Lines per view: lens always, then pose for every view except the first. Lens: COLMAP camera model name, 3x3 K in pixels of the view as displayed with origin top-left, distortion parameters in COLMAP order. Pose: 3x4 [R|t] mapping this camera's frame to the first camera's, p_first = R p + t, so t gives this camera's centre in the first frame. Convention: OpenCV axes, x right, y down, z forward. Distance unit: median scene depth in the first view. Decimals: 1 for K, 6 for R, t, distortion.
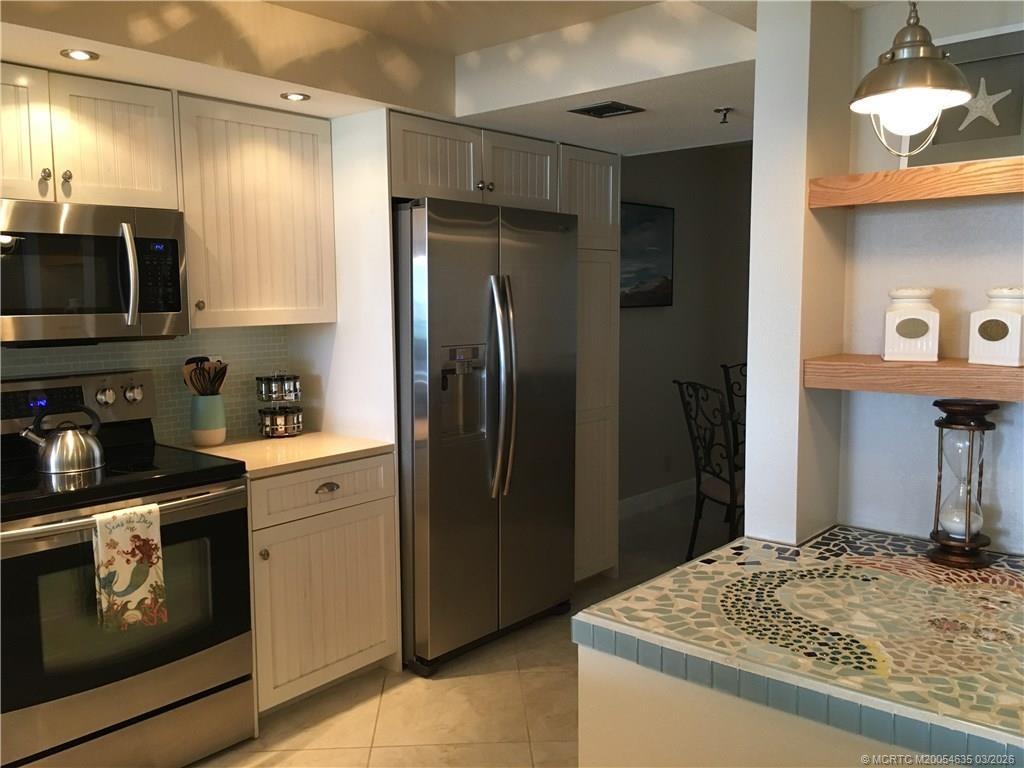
lens RADIAL K [[866.9, 0, 512.6], [0, 866.9, 384.0], [0, 0, 1]] dist [0.028679, -0.006162]
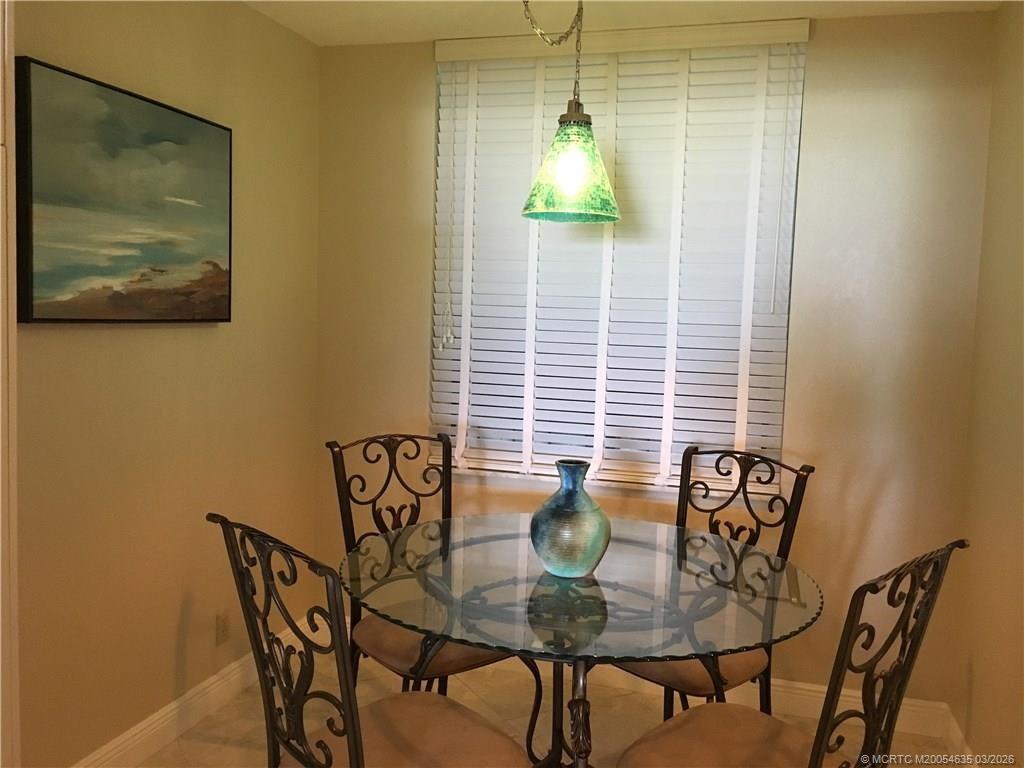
lens RADIAL K [[866.9, 0, 511.5], [0, 866.9, 384.3], [0, 0, 1]] dist [0.028679, -0.006162]
pose [[0.899889, 0.002813, 0.436110, 0.152277], [0.002560, 0.999928, -0.011732, -0.065357], [-0.436112, 0.011674, 0.899817, 0.652521]]
